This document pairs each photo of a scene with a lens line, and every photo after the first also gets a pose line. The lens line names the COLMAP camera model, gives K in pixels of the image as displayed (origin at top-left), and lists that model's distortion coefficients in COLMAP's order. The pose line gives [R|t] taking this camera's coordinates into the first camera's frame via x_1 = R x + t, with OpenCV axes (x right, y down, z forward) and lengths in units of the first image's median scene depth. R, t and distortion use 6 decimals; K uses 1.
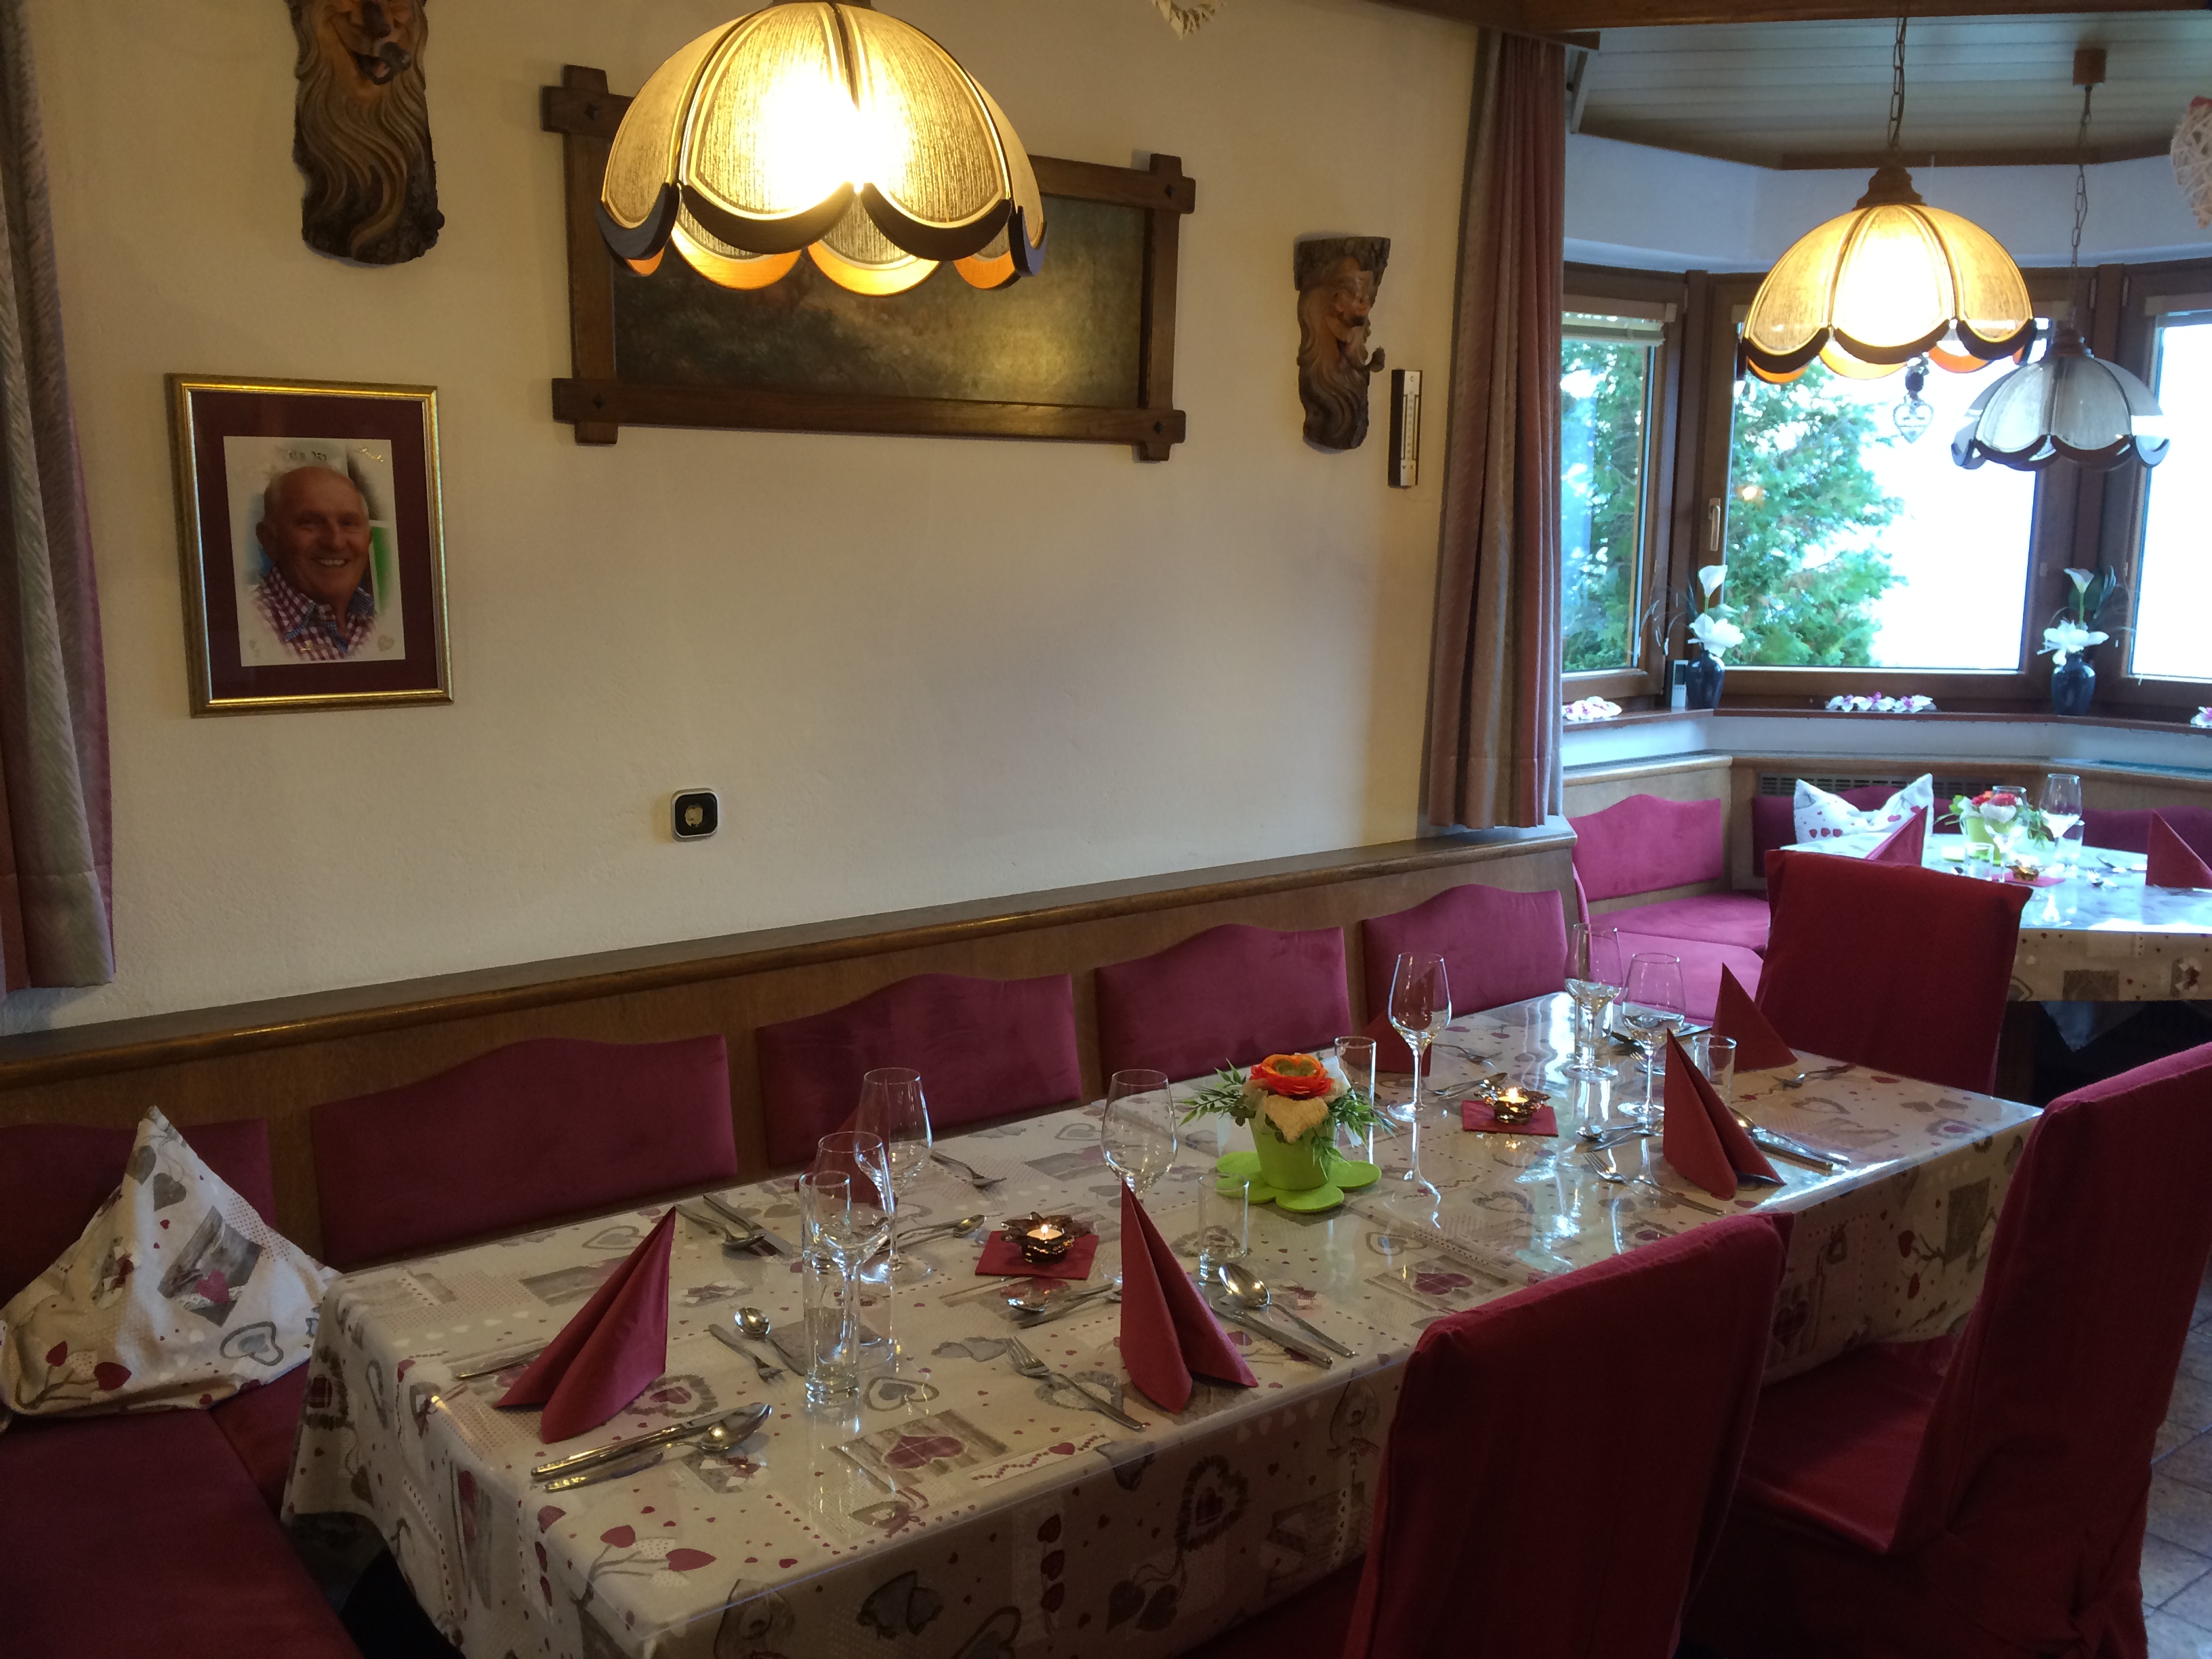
lens RADIAL K [[1880.2, 0, 1100.4], [0, 1880.2, 830.6], [0, 0, 1]] dist [0.087721, -0.118836]
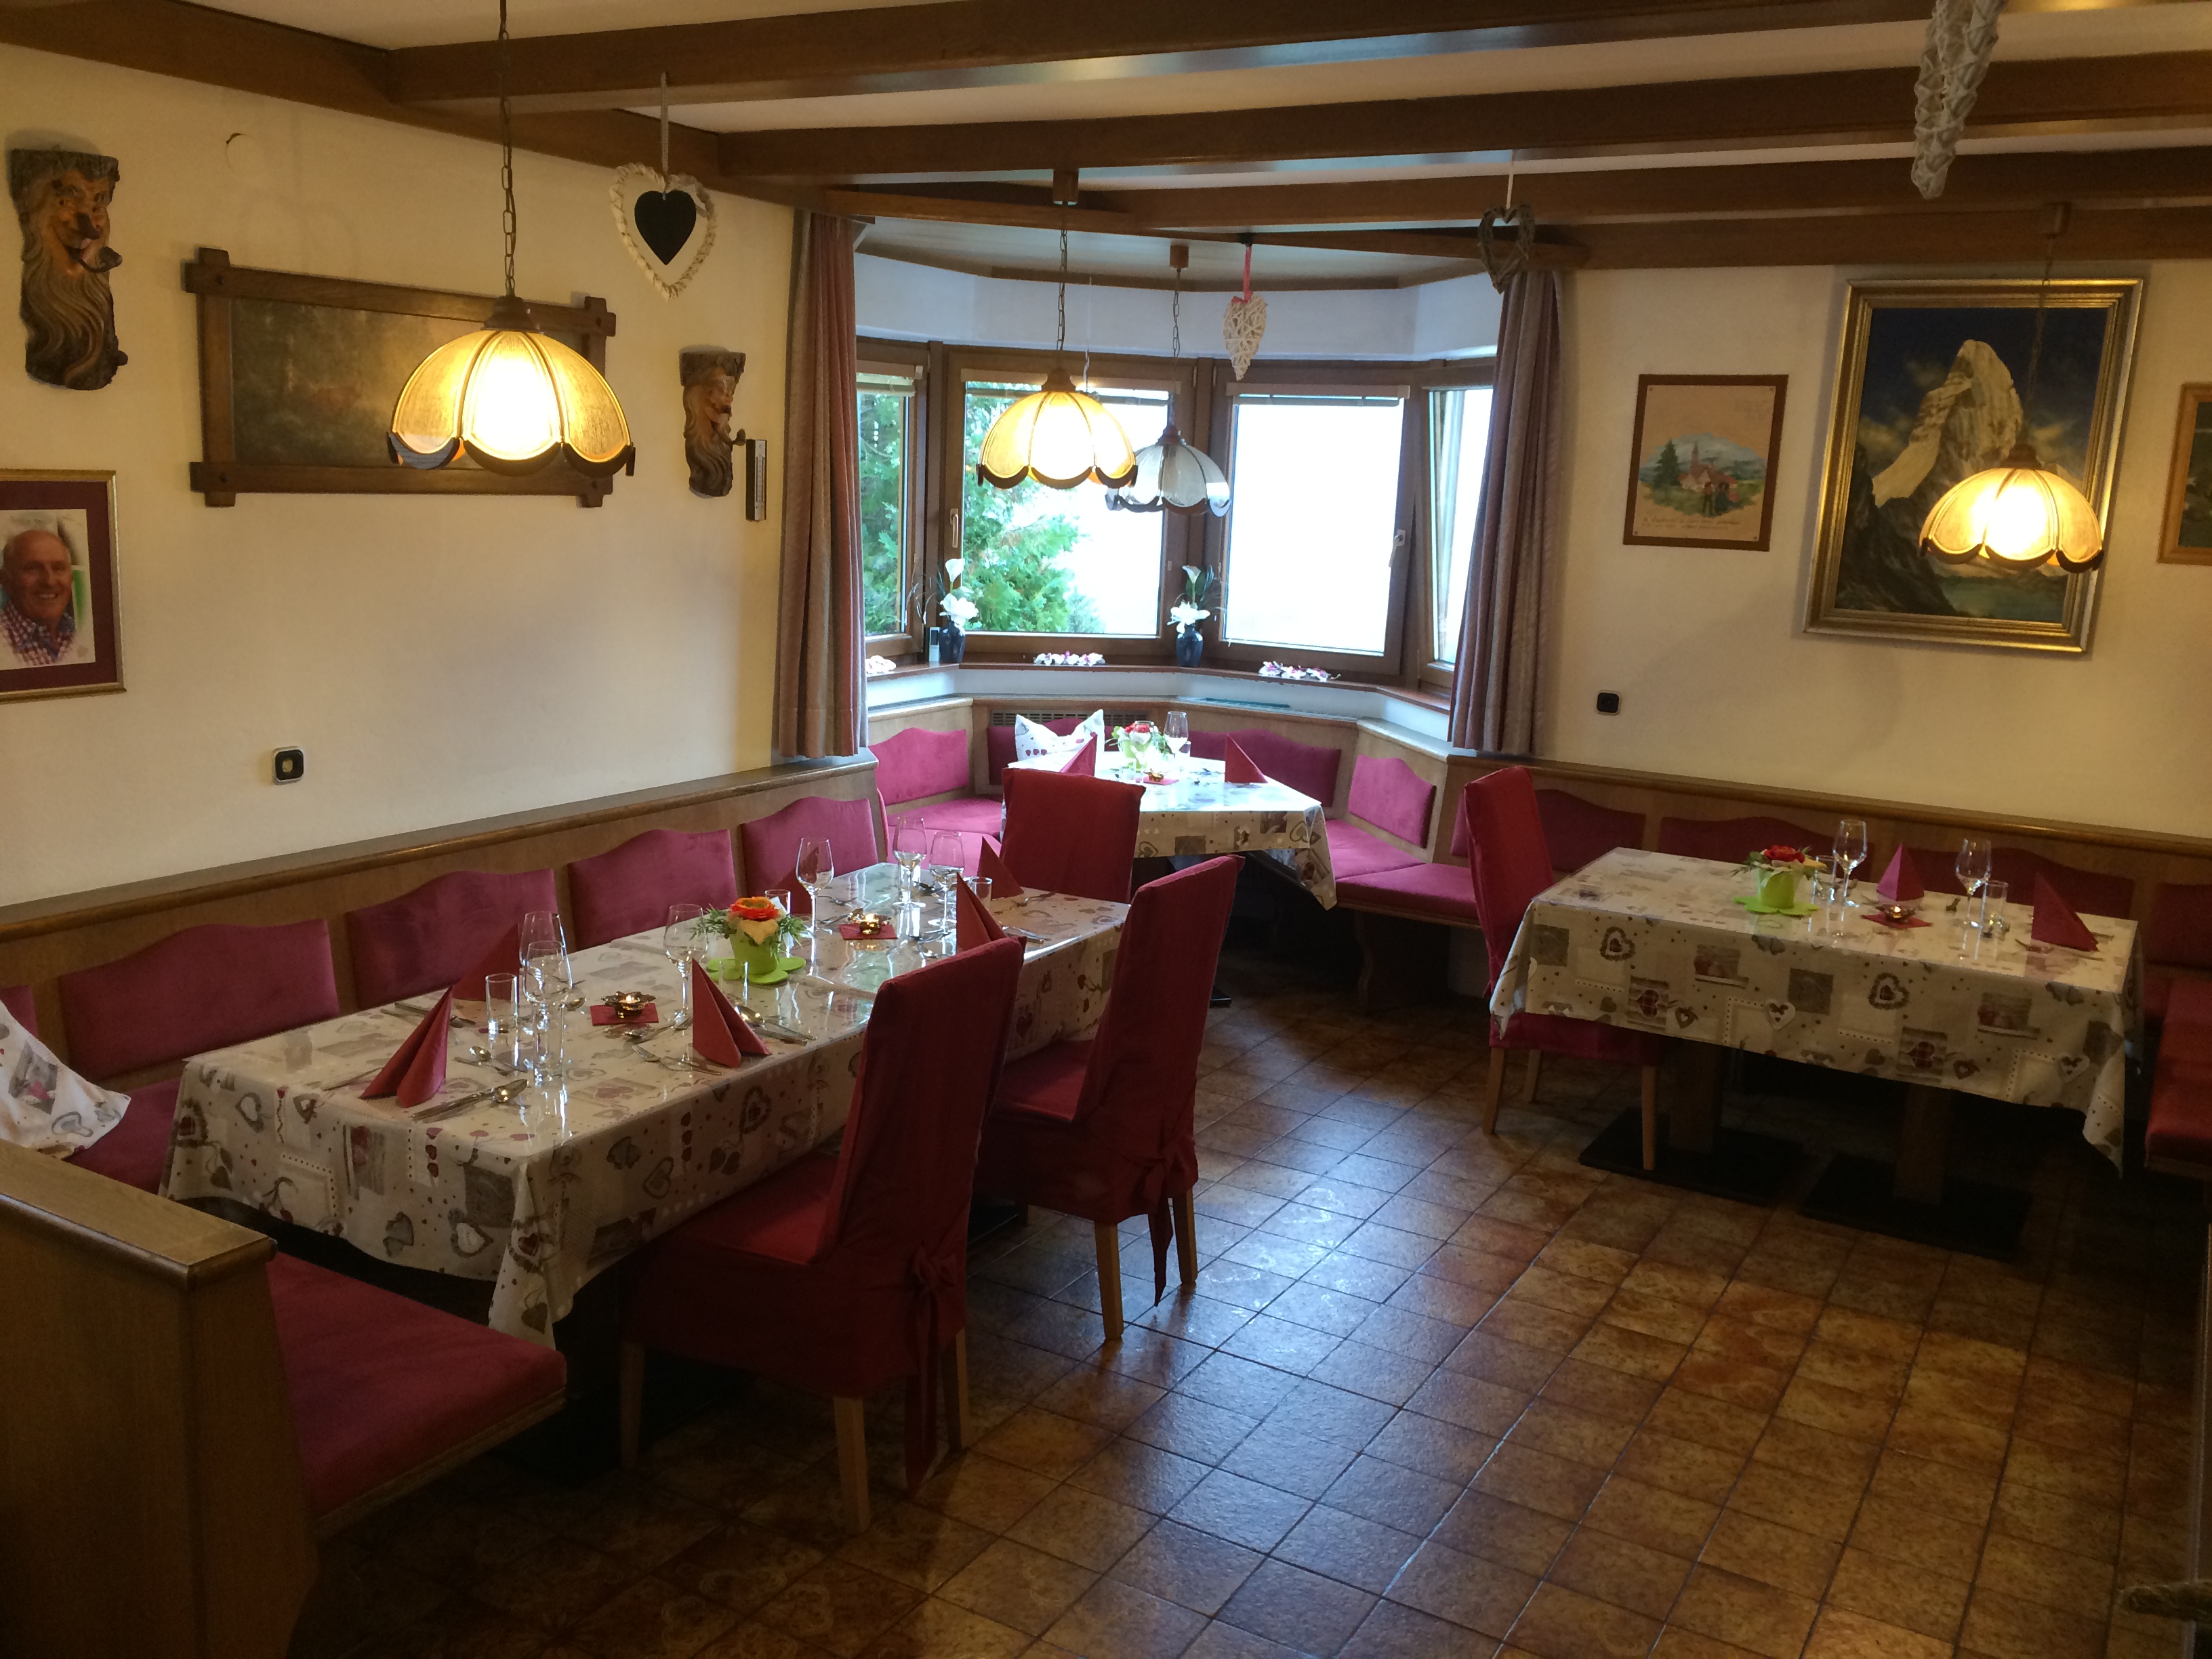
lens RADIAL K [[1880.2, 0, 1100.4], [0, 1880.2, 830.6], [0, 0, 1]] dist [0.087721, -0.118836]
pose [[0.921294, -0.042170, 0.386574, -0.215912], [0.025050, 0.998474, 0.049219, -0.014979], [-0.388059, -0.035662, 0.920944, -0.567748]]
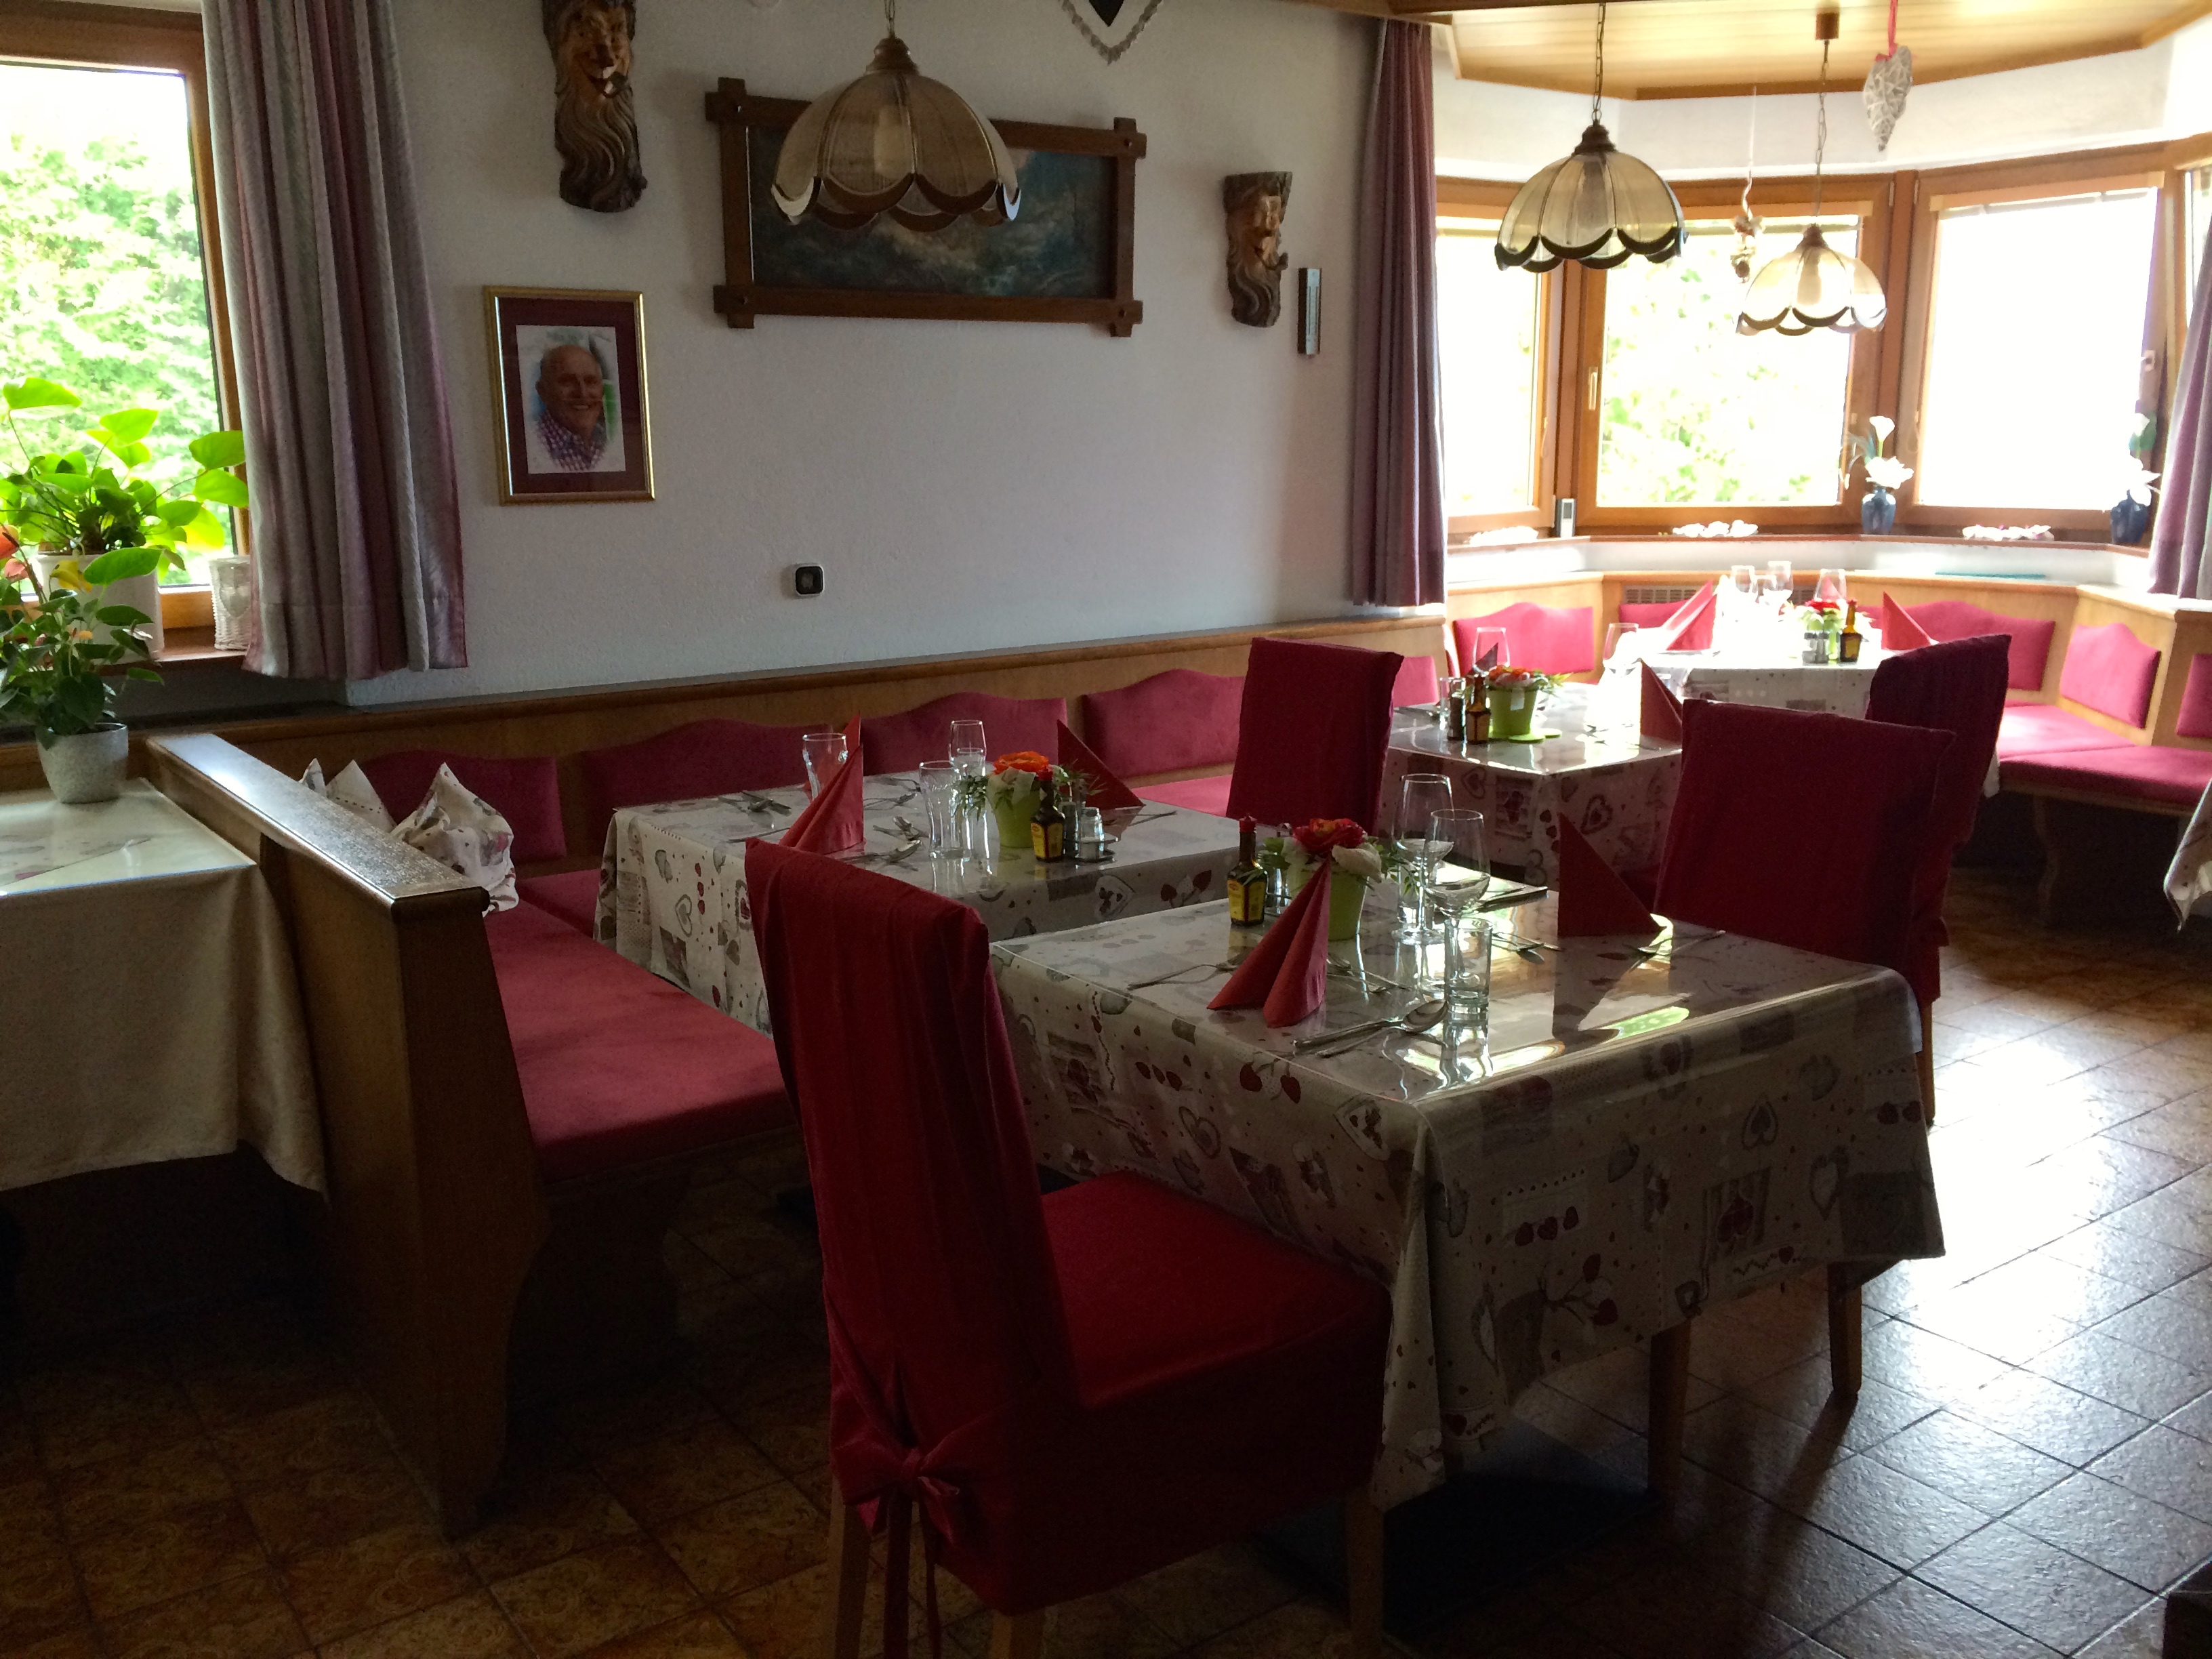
lens RADIAL K [[1880.2, 0, 1100.4], [0, 1880.2, 830.6], [0, 0, 1]] dist [0.087721, -0.118836]
pose [[0.999599, -0.011724, -0.025786, 0.054437], [0.012948, 0.998772, 0.047812, 0.125314], [0.025194, -0.048127, 0.998523, -0.513672]]
